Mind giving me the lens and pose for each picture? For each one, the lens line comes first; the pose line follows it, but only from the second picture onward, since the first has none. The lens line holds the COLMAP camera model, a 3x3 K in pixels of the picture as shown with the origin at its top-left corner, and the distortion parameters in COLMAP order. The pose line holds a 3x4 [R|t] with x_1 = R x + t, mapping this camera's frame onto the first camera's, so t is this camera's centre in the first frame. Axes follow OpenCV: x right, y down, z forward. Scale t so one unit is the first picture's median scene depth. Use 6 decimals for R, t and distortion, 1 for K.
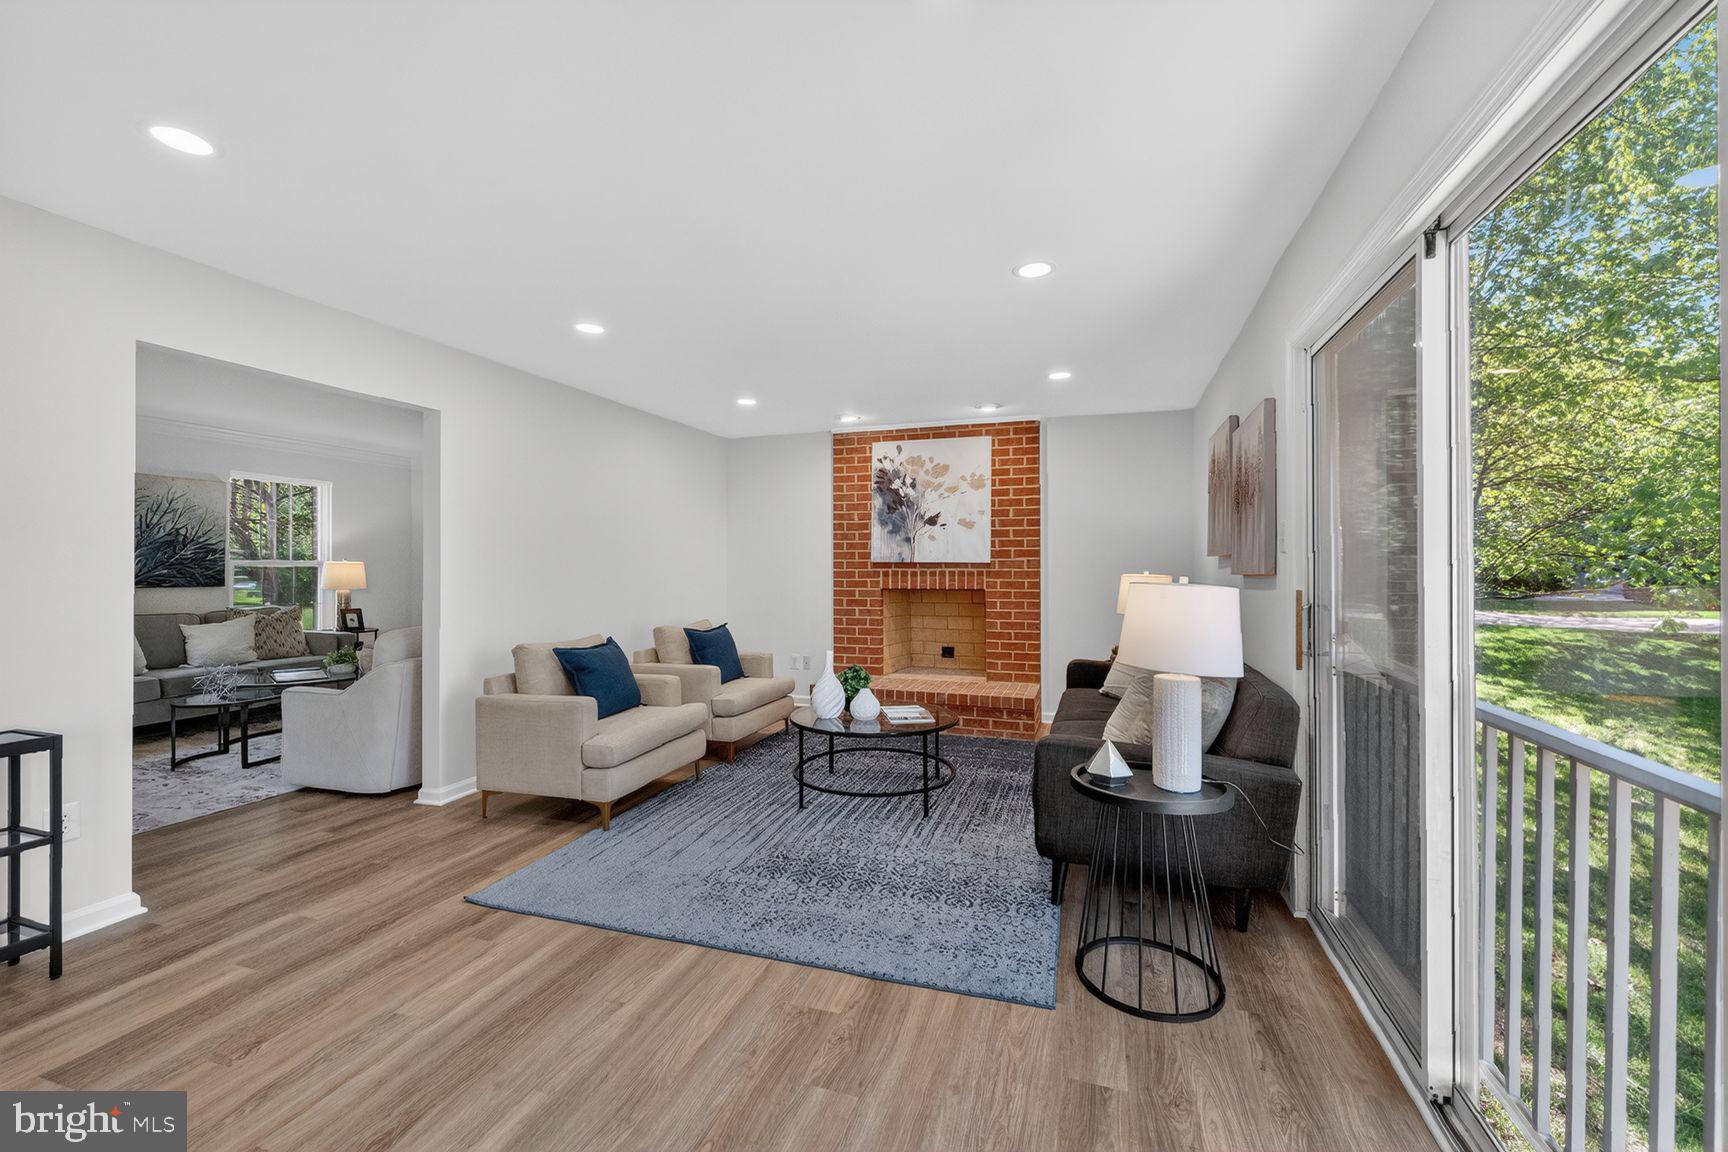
lens RADIAL K [[683.4, 0, 878.3], [0, 683.4, 571.9], [0, 0, 1]] dist [0.007654, -0.000291]
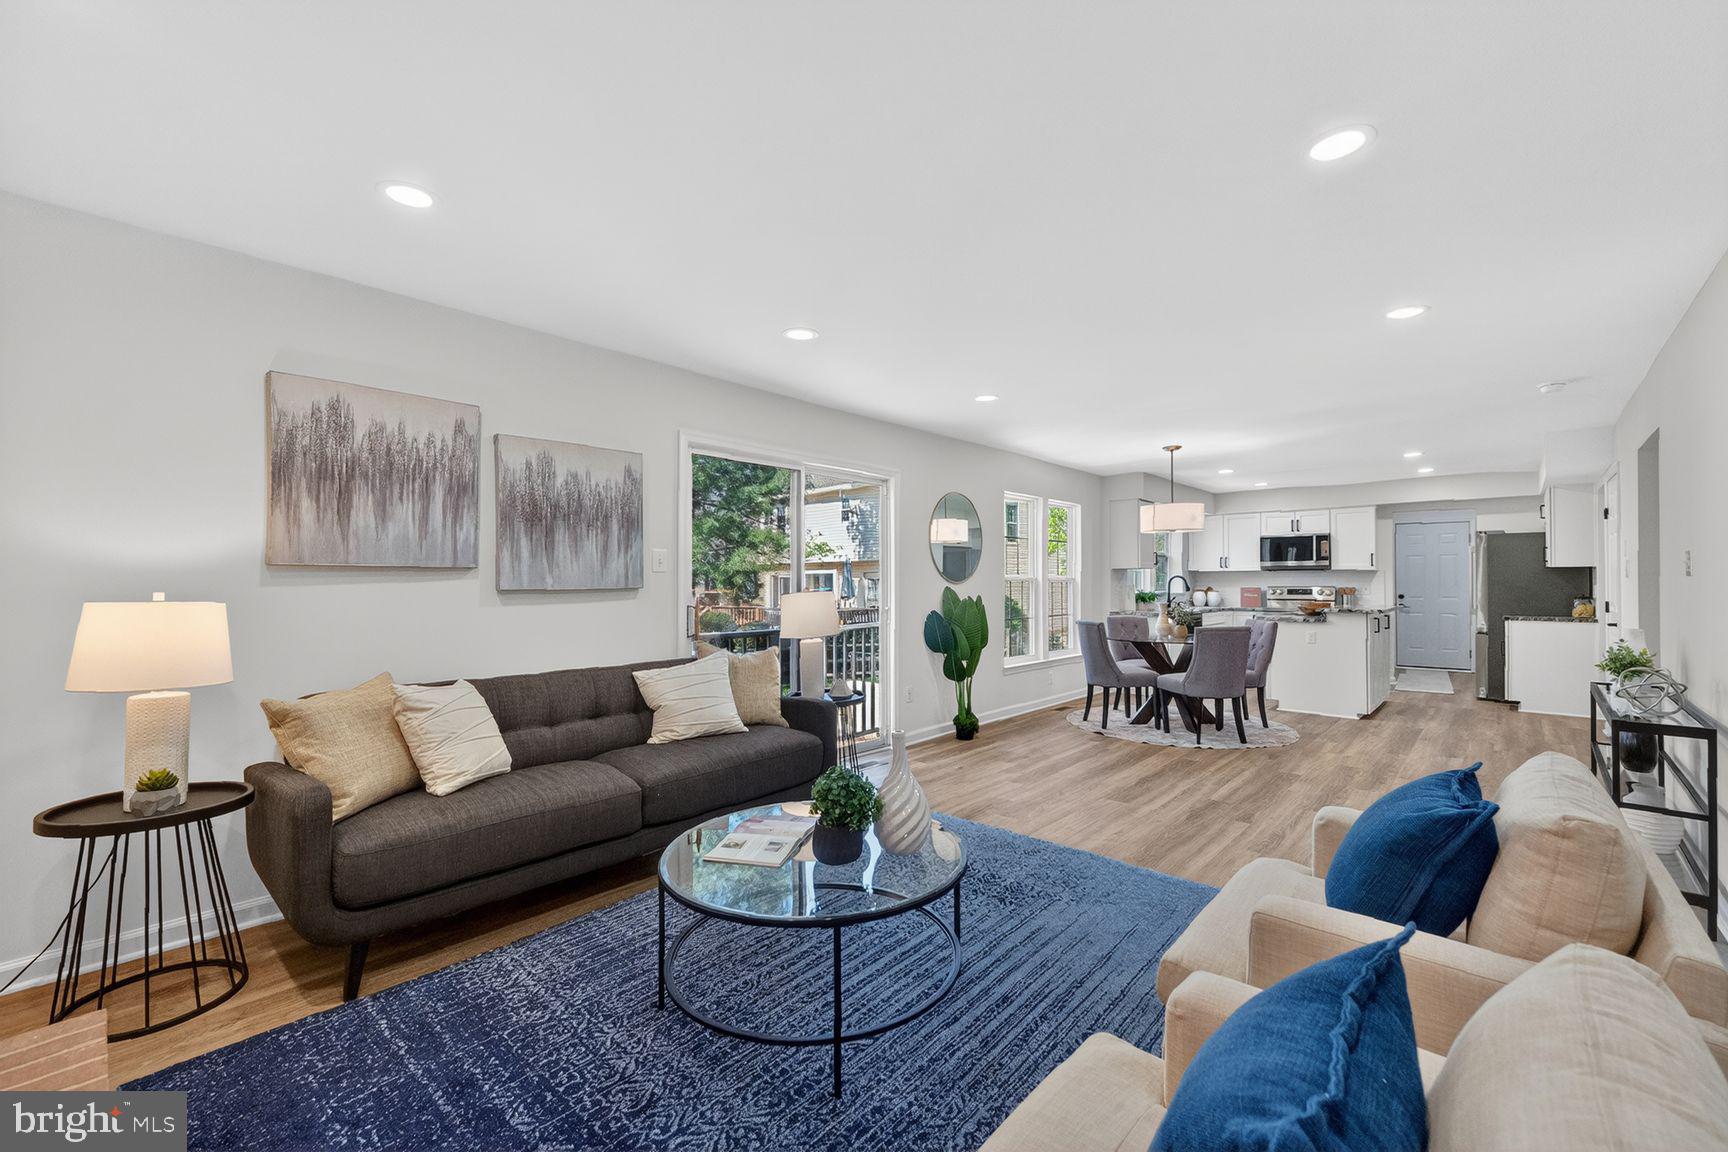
lens RADIAL K [[701.7, 0, 870.5], [0, 701.7, 583.3], [0, 0, 1]] dist [0.014588, 0.000022]
pose [[-0.912852, 0.001053, 0.408289, -0.190062], [0.003783, 0.999976, 0.005880, -0.006333], [-0.408273, 0.006912, -0.912834, 1.020770]]
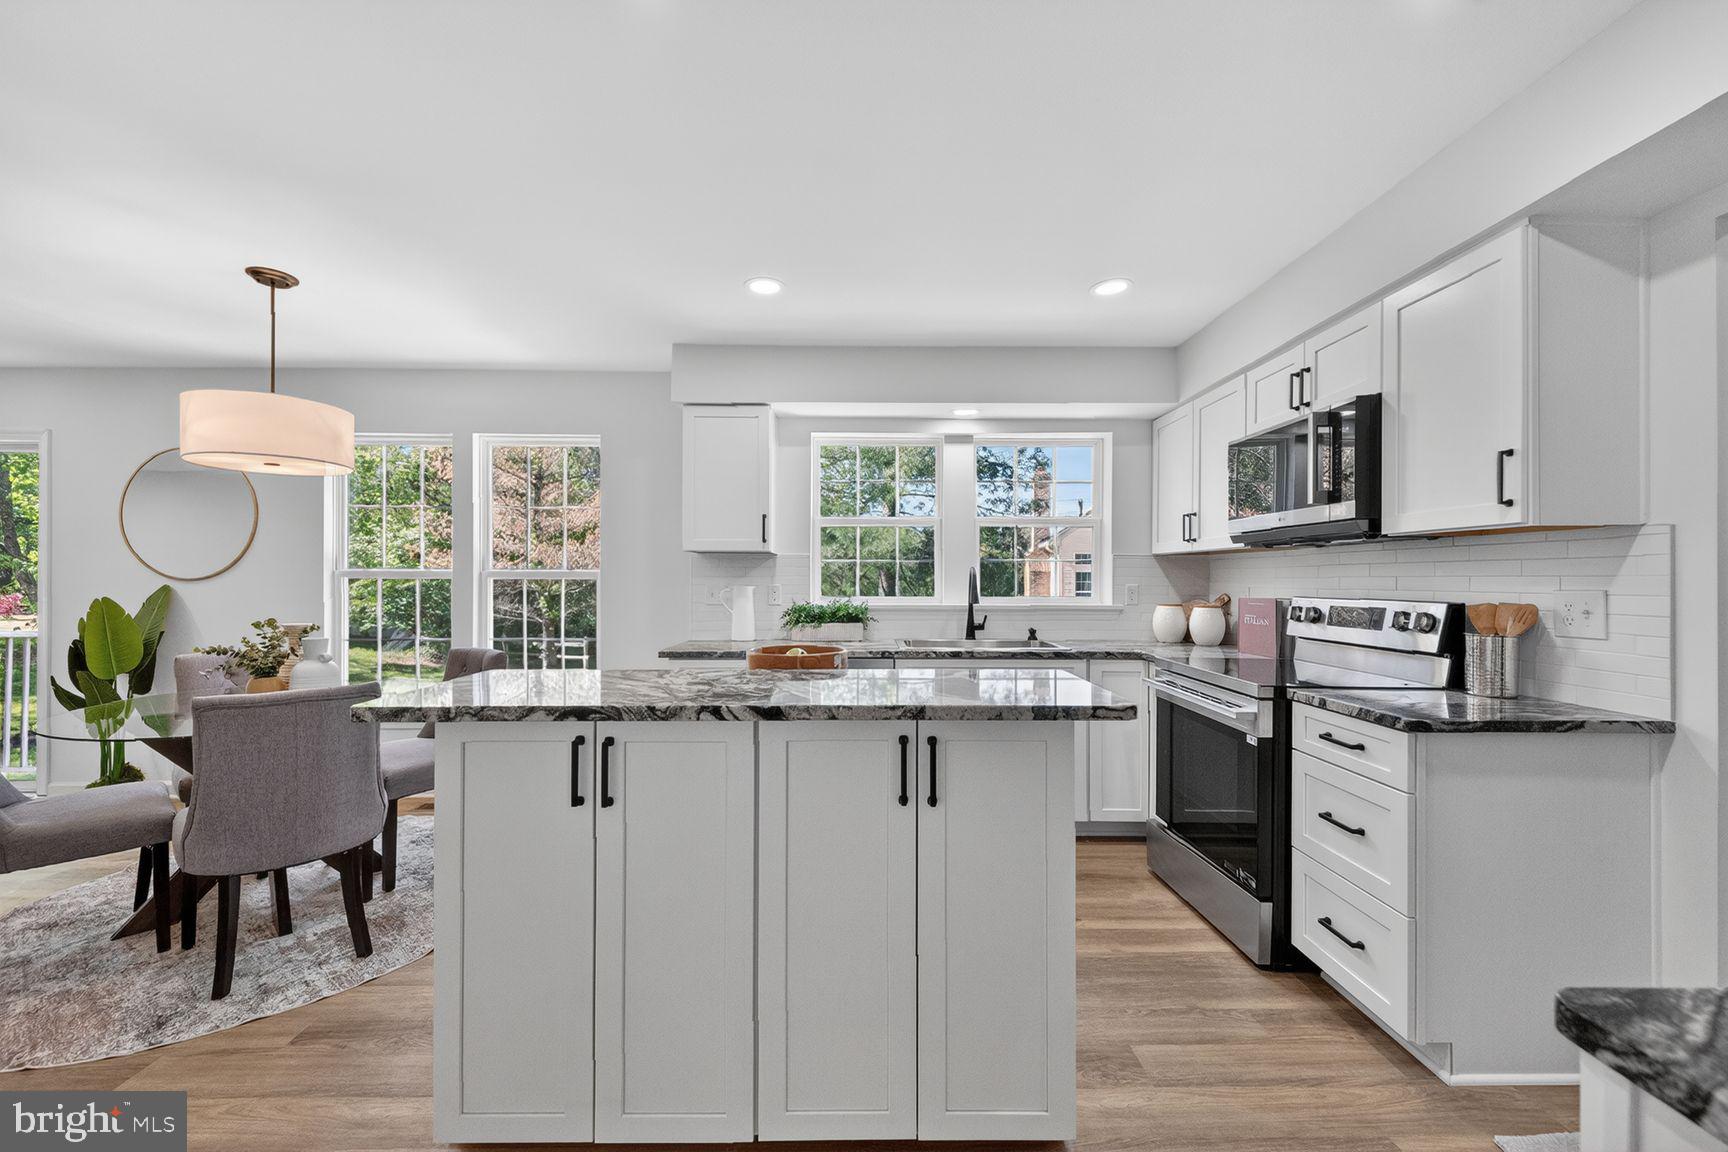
lens RADIAL K [[674.0, 0, 860.0], [0, 674.0, 579.0], [0, 0, 1]] dist [0.009474, -0.002032]
pose [[-0.316565, 0.000892, 0.948570, -0.762887], [0.003166, 0.999995, 0.000116, 0.001387], [-0.948566, 0.003040, -0.316566, -0.445446]]
